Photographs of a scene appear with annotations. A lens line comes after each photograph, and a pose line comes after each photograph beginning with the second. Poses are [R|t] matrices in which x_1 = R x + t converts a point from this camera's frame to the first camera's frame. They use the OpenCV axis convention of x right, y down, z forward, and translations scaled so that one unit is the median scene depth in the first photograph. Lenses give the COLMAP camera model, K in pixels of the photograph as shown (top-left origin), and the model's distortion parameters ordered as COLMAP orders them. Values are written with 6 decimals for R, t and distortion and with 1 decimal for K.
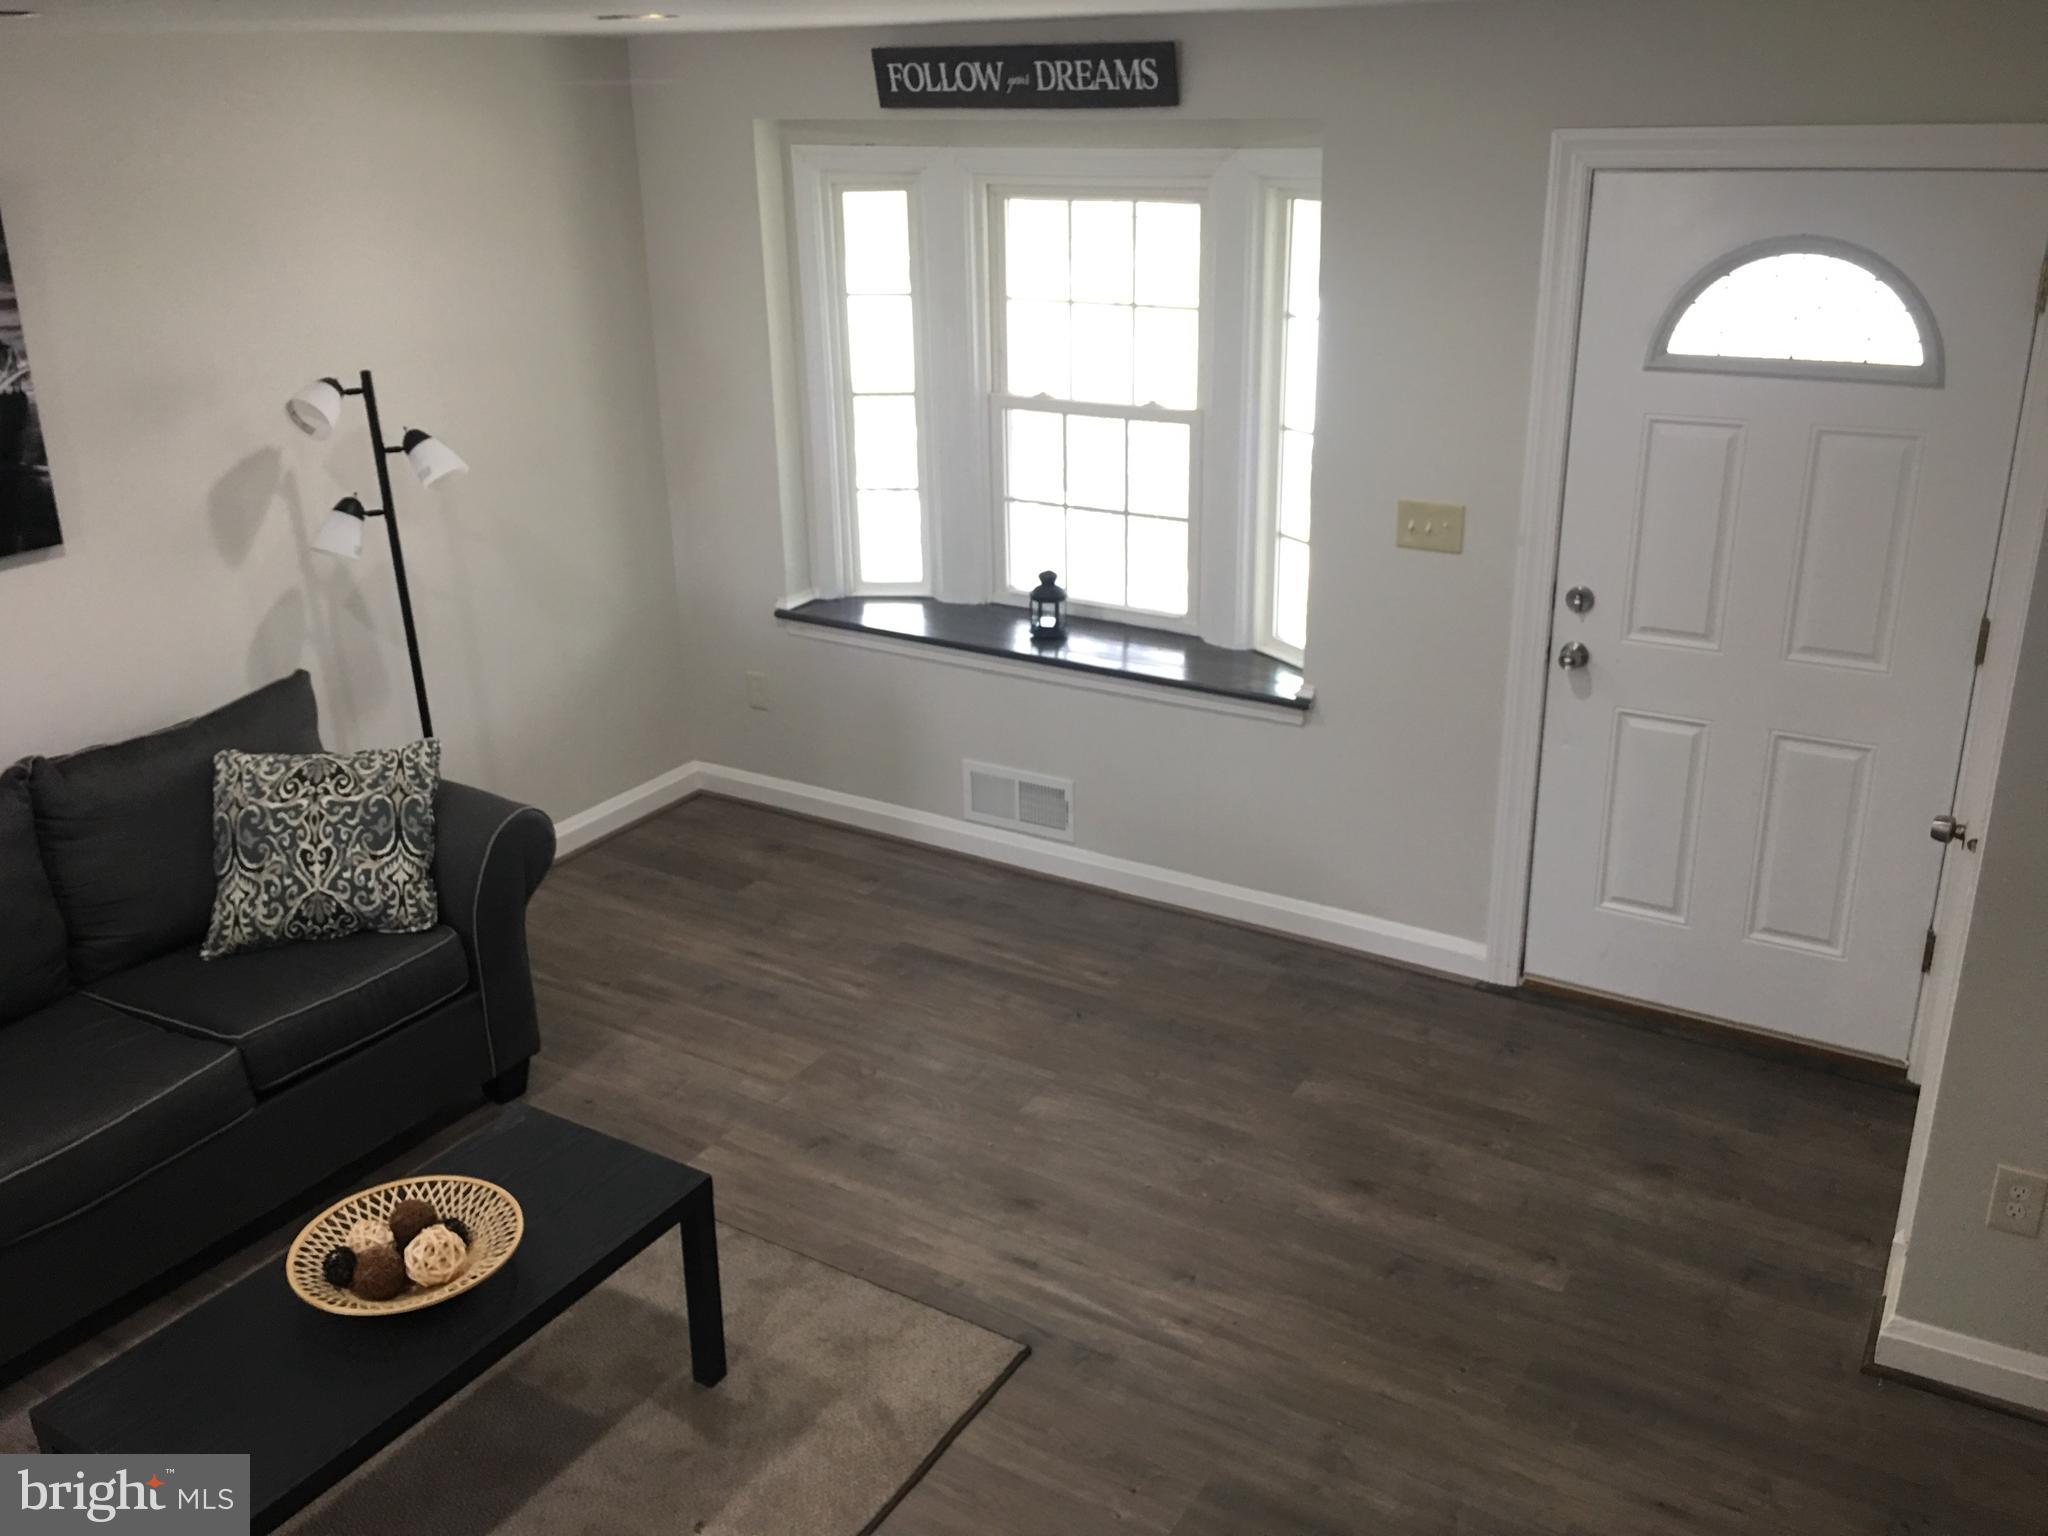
lens RADIAL K [[1742.0, 0, 1012.5], [0, 1742.0, 753.6], [0, 0, 1]] dist [0.093450, -0.148746]
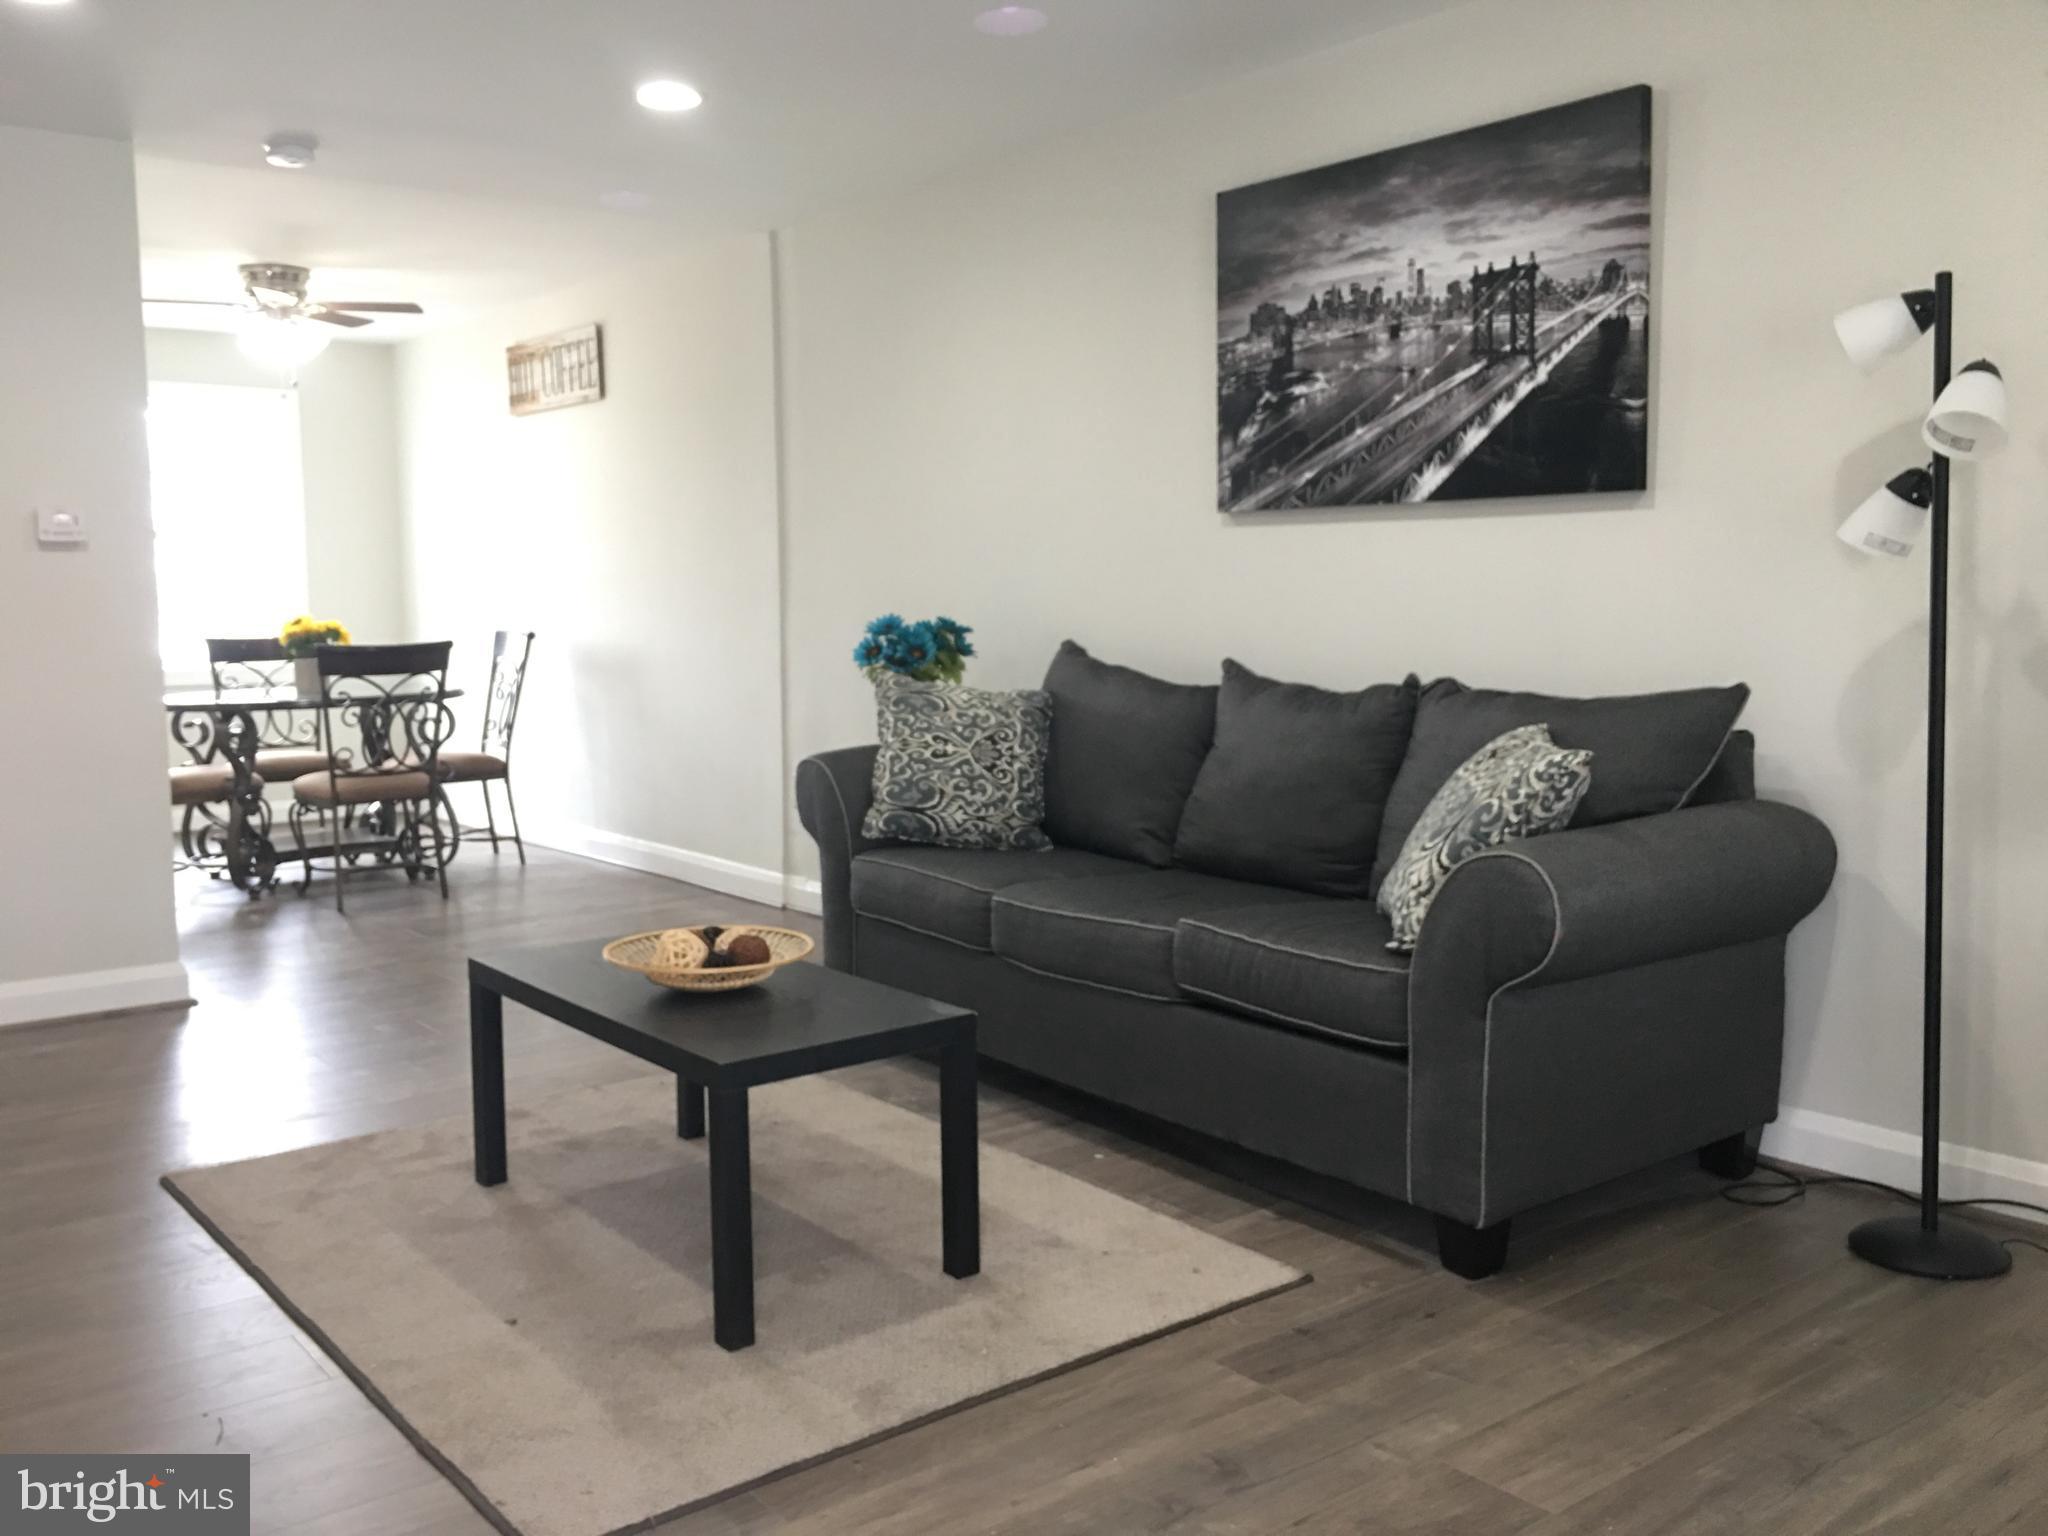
lens RADIAL K [[1738.8, 0, 1025.6], [0, 1738.8, 754.8], [0, 0, 1]] dist [0.081251, -0.112208]
pose [[-0.331669, 0.114573, -0.936413, 0.389869], [-0.317699, 0.921055, 0.225220, -0.091171], [0.888292, 0.372196, -0.269086, 0.949389]]
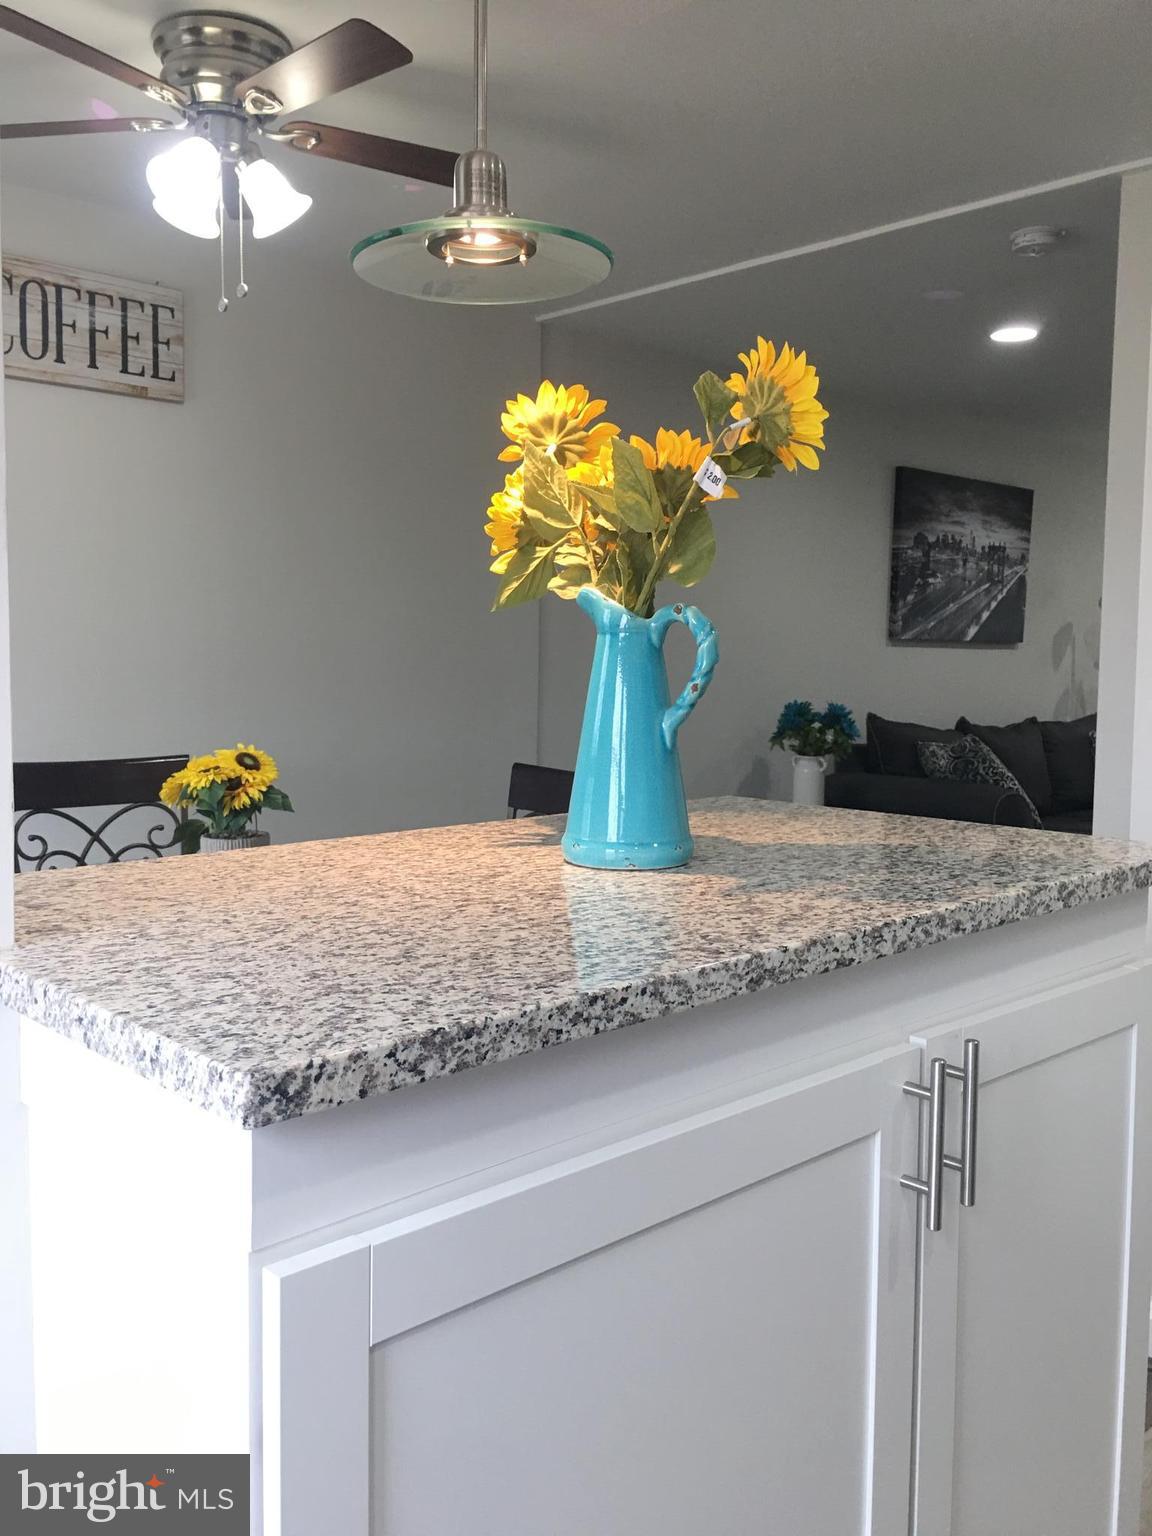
lens RADIAL K [[1306.5, 0, 576.0], [0, 1306.5, 768.0], [0, 0, 1]] dist [0.093450, -0.148746]
pose [[0.966145, 0.051018, -0.252905, -0.616194], [-0.117472, 0.959736, -0.255160, 0.518665], [0.229704, 0.276231, 0.933238, -0.670460]]
